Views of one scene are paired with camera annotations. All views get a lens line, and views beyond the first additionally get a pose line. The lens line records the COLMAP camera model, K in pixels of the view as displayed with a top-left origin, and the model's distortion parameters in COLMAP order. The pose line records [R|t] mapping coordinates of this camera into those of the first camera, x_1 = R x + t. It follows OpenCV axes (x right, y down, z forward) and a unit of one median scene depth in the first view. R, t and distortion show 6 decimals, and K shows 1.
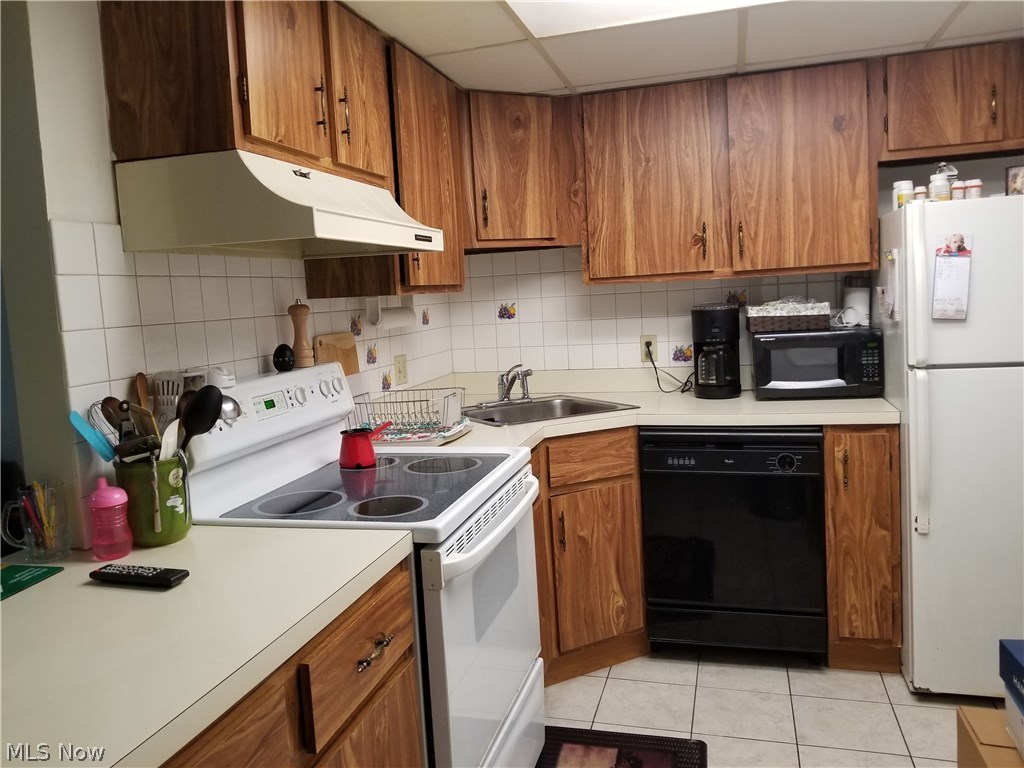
lens RADIAL K [[808.6, 0, 479.0], [0, 808.6, 367.4], [0, 0, 1]] dist [0.066627, -0.096810]
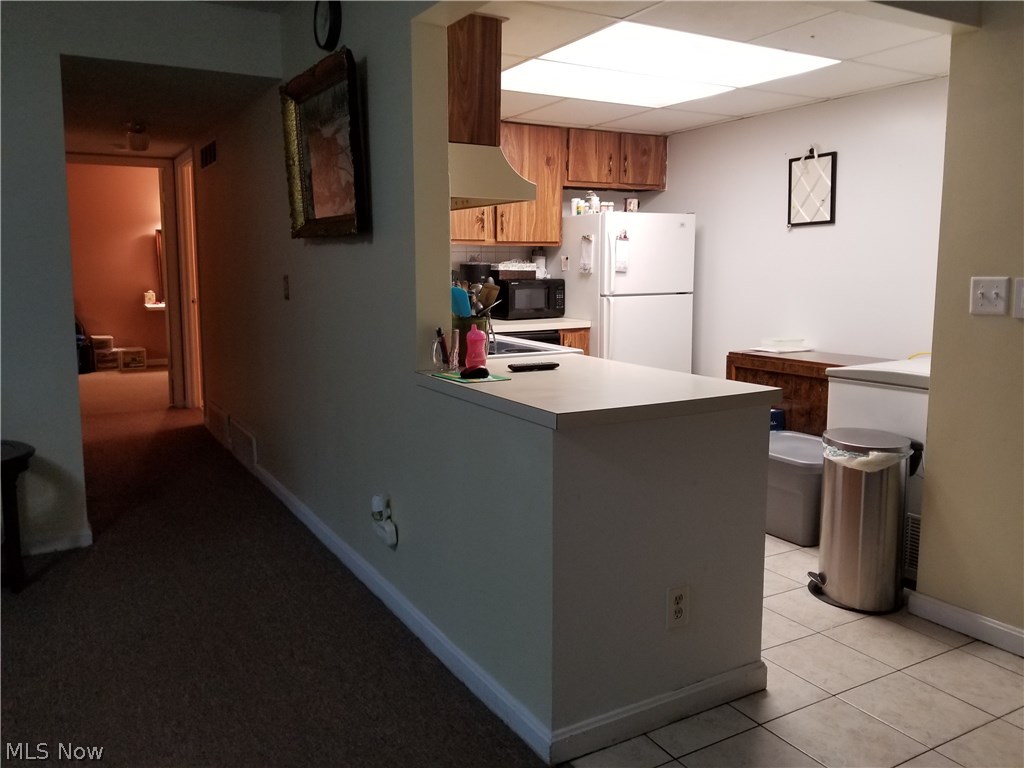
lens RADIAL K [[808.6, 0, 512.0], [0, 808.6, 380.6], [0, 0, 1]] dist [0.066627, -0.096810]
pose [[0.674694, -0.052909, 0.736199, -0.964087], [0.030377, 0.998573, 0.043926, 0.100277], [-0.737473, -0.007273, 0.675338, -0.138636]]
